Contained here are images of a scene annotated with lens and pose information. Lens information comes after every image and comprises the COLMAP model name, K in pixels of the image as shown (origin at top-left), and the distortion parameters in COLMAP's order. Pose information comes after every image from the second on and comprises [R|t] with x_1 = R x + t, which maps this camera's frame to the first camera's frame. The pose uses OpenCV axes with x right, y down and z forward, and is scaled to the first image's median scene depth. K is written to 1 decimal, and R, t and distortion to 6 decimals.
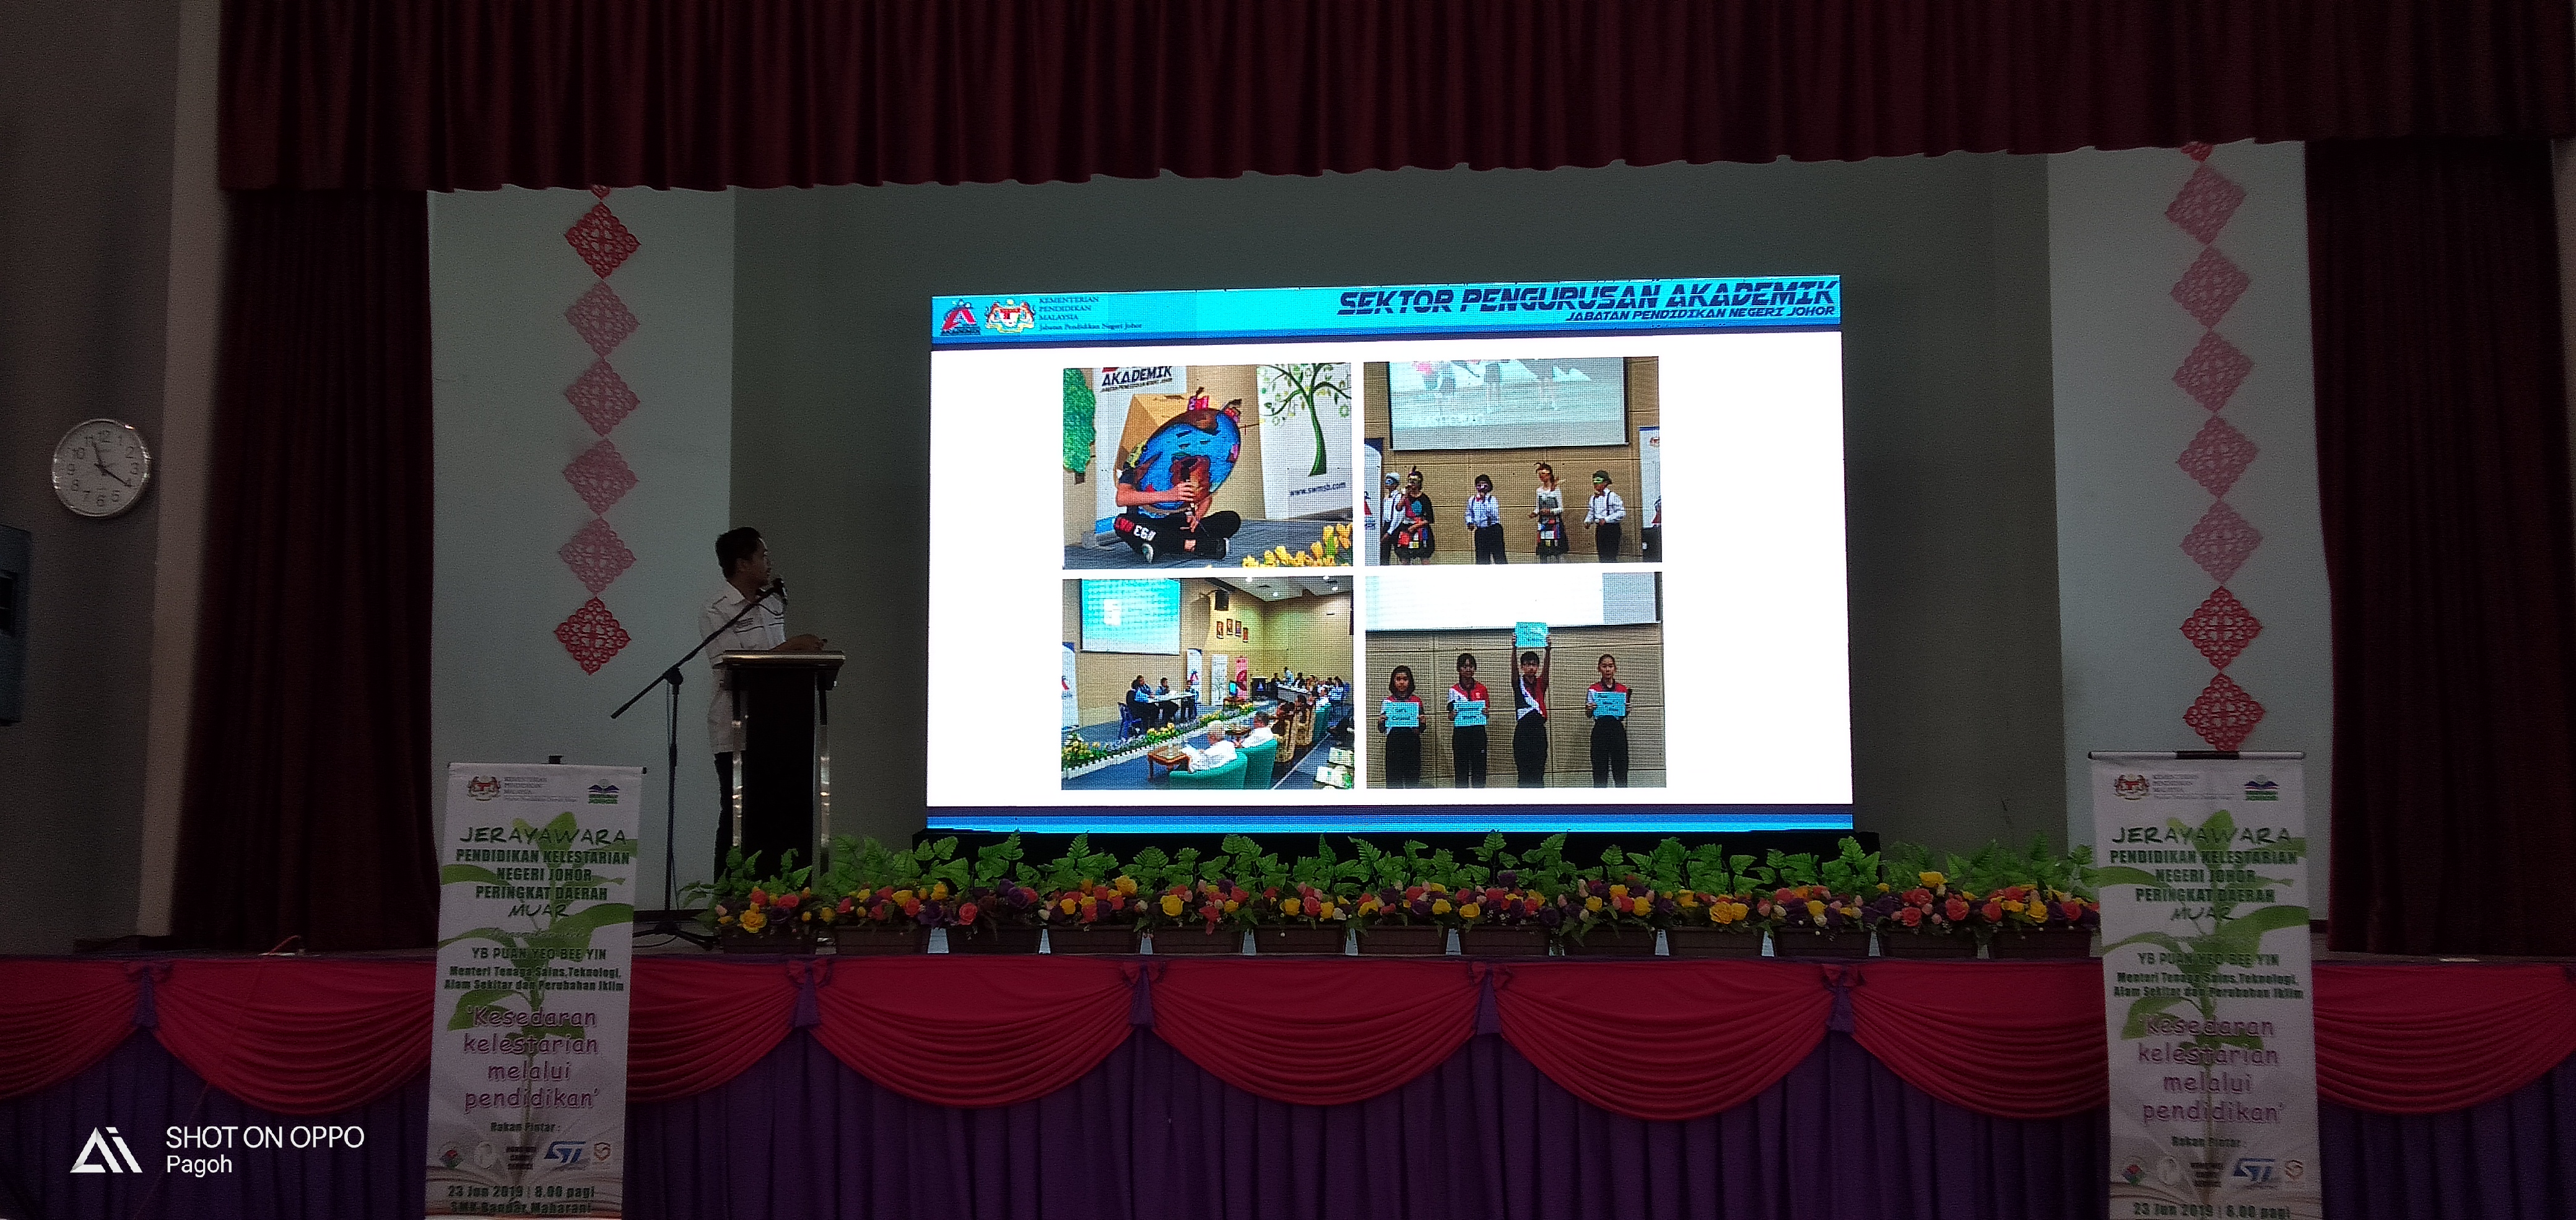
lens RADIAL K [[2333.9, 0, 1258.7], [0, 2333.9, 606.8], [0, 0, 1]] dist [0.036907, -0.017308]
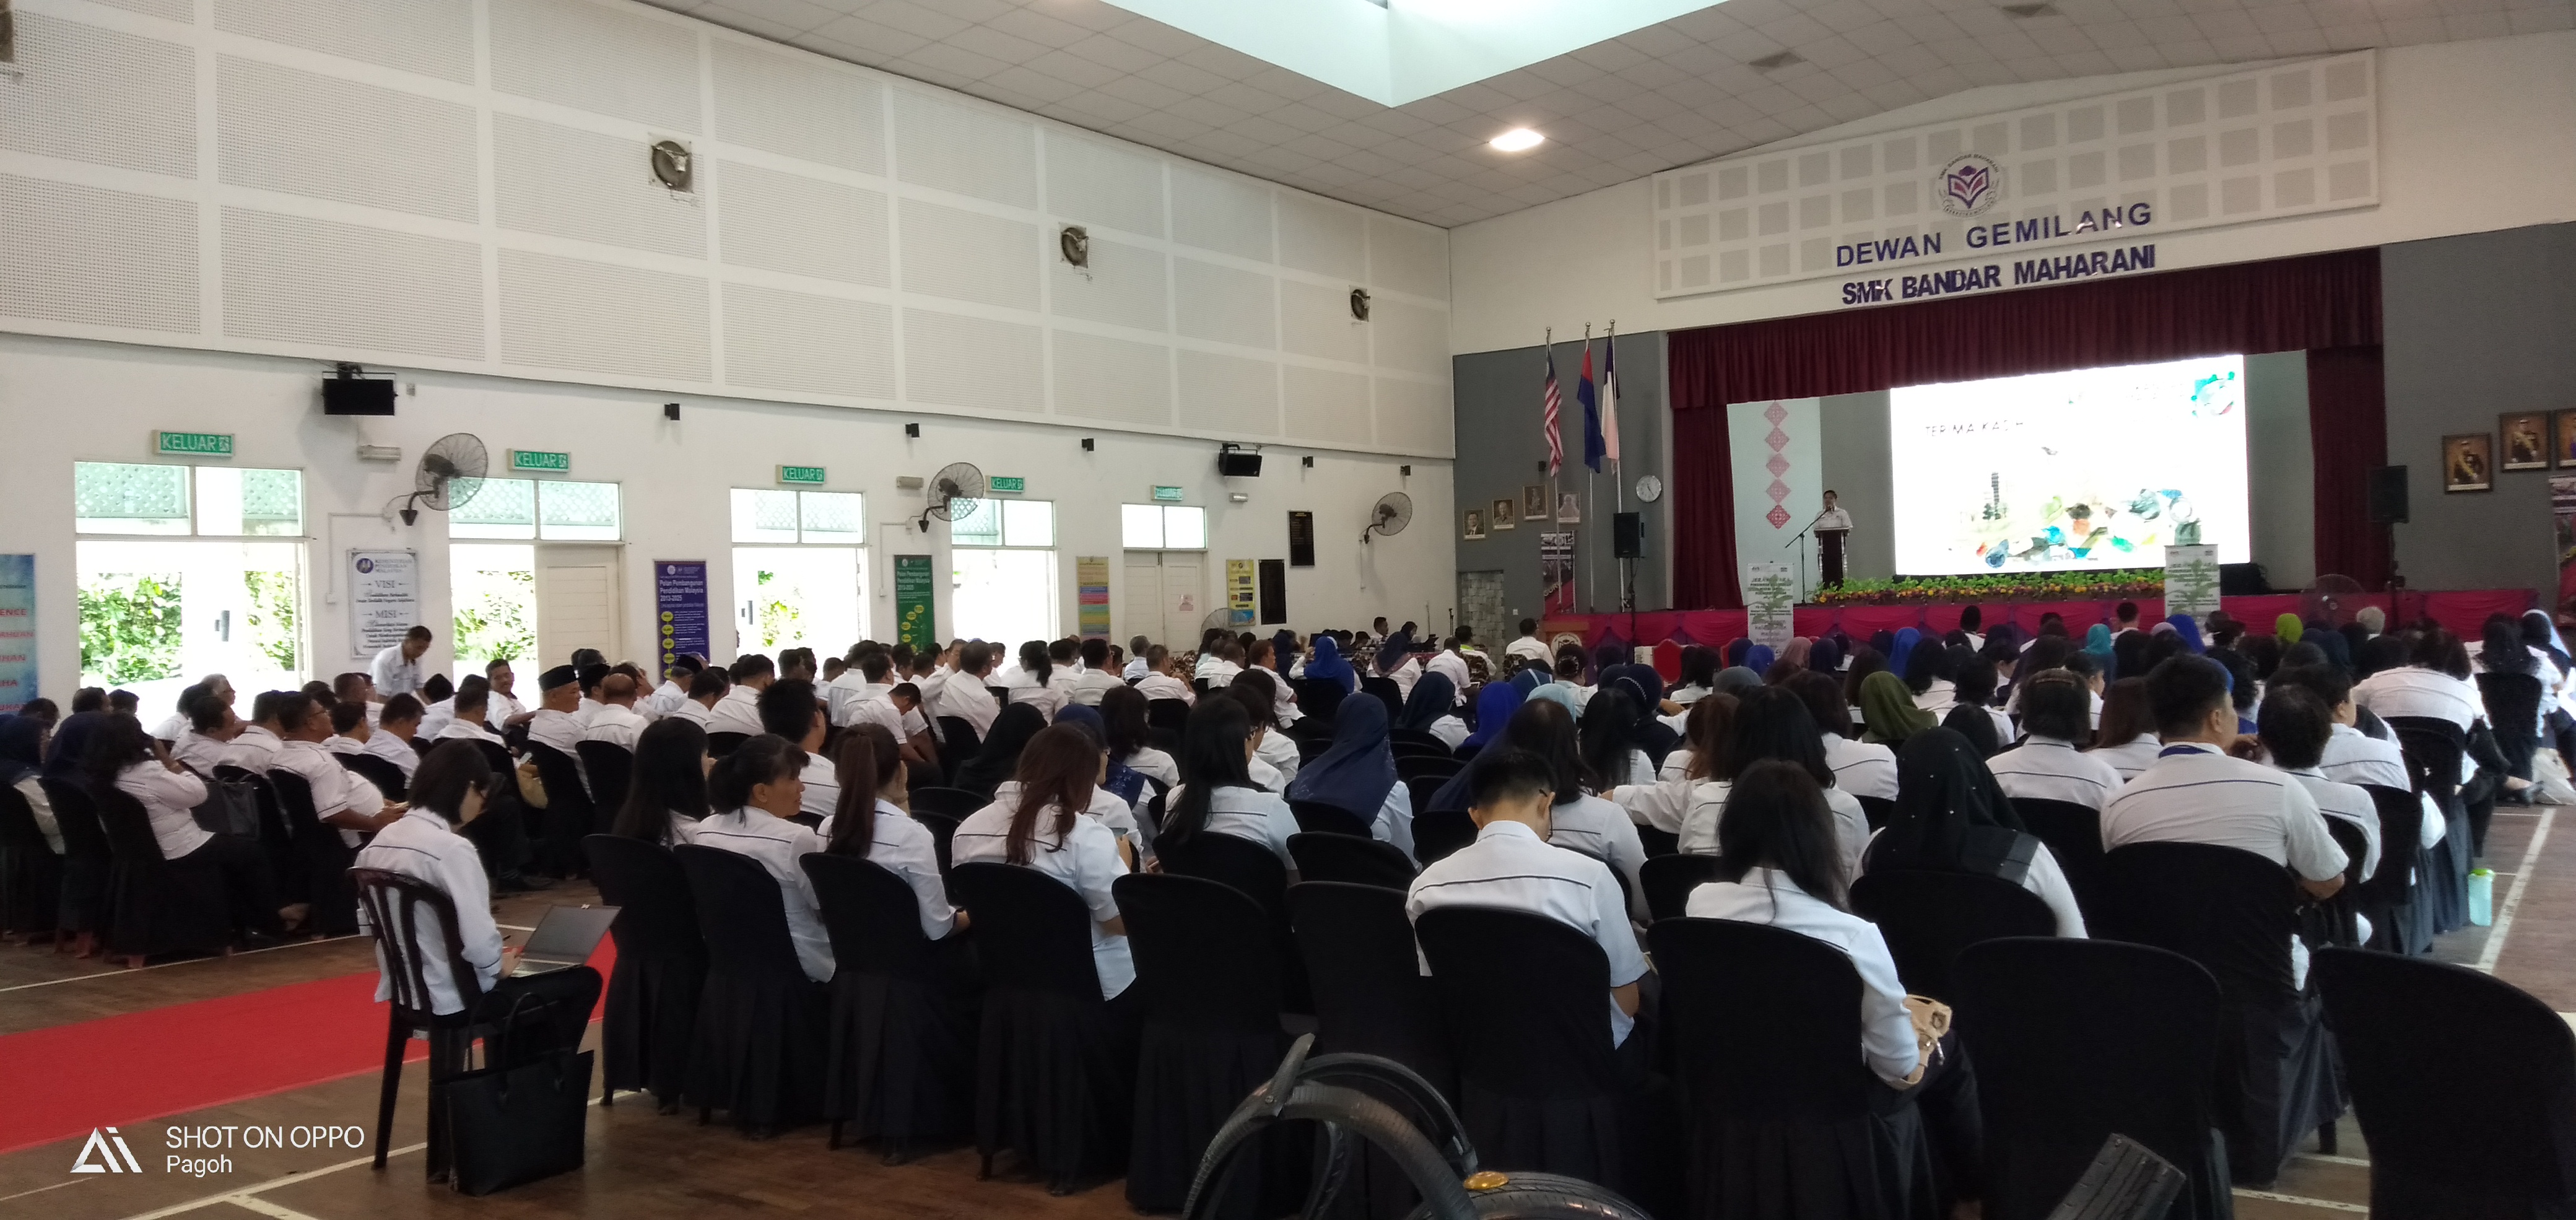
lens RADIAL K [[1915.3, 0, 1267.3], [0, 1915.3, 623.7], [0, 0, 1]] dist [0.050637, -0.086892]
pose [[0.858148, -0.020945, -0.512974, 0.657537], [0.080245, 0.992359, 0.093722, -0.210666], [0.507092, -0.121591, 0.853272, -2.304512]]
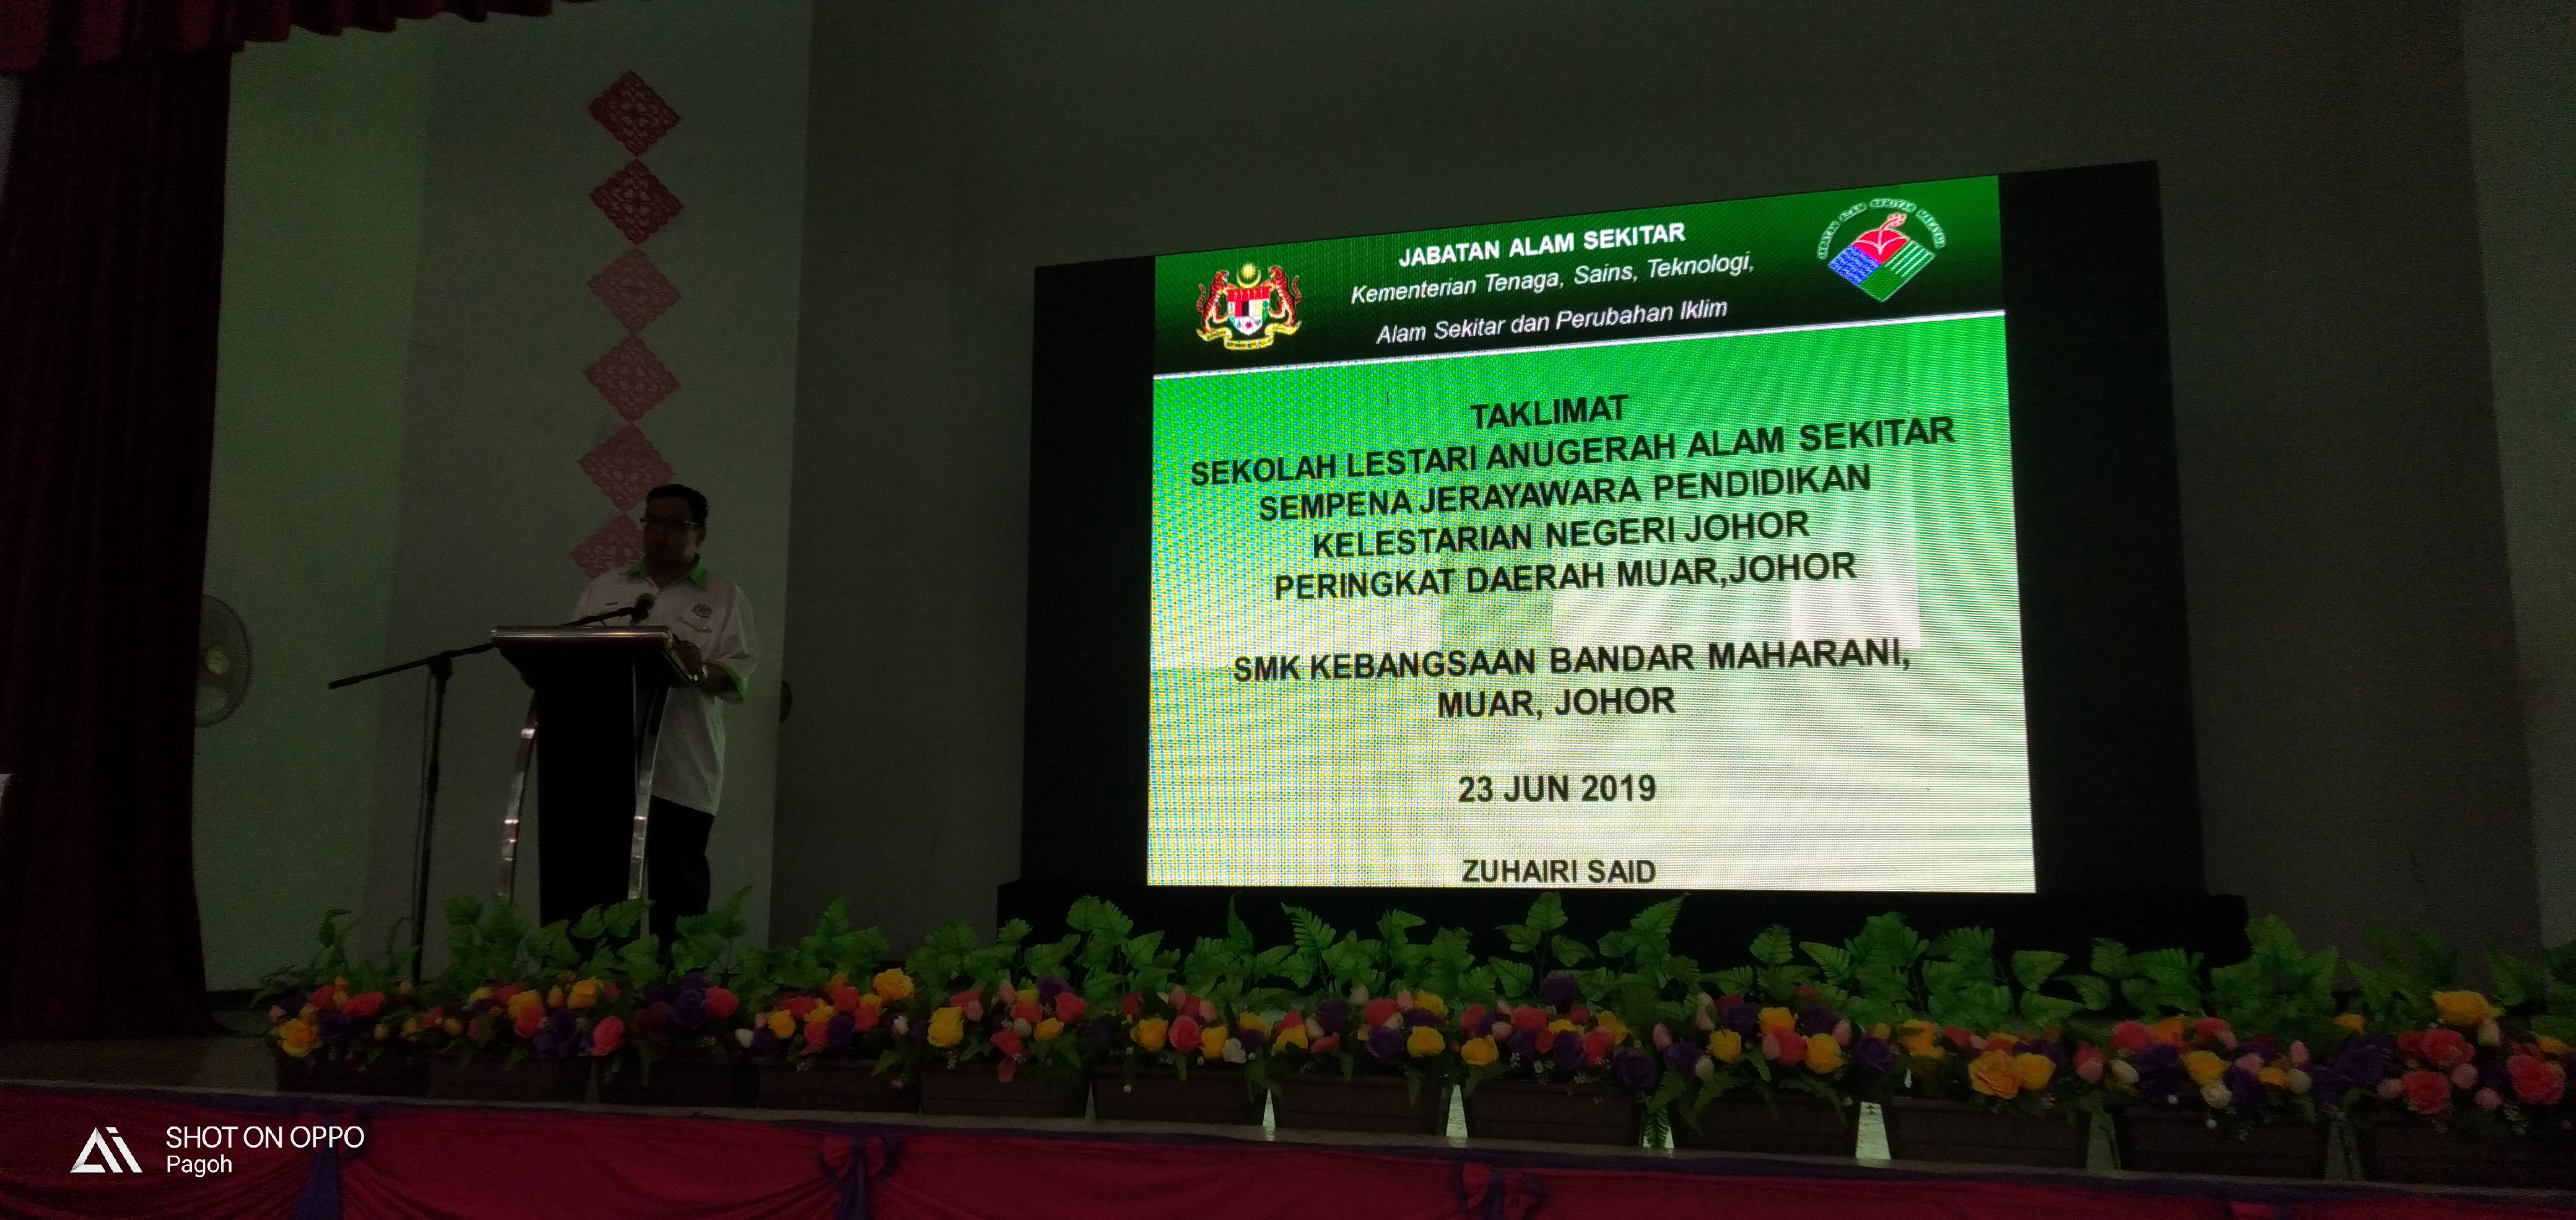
lens RADIAL K [[1915.3, 0, 1264.0], [0, 1915.3, 617.0], [0, 0, 1]] dist [0.050637, -0.086892]
pose [[0.985581, -0.015660, -0.168481, 0.113381], [0.008708, 0.999083, -0.041926, 0.050426], [0.168983, 0.039854, 0.984813, 0.557049]]
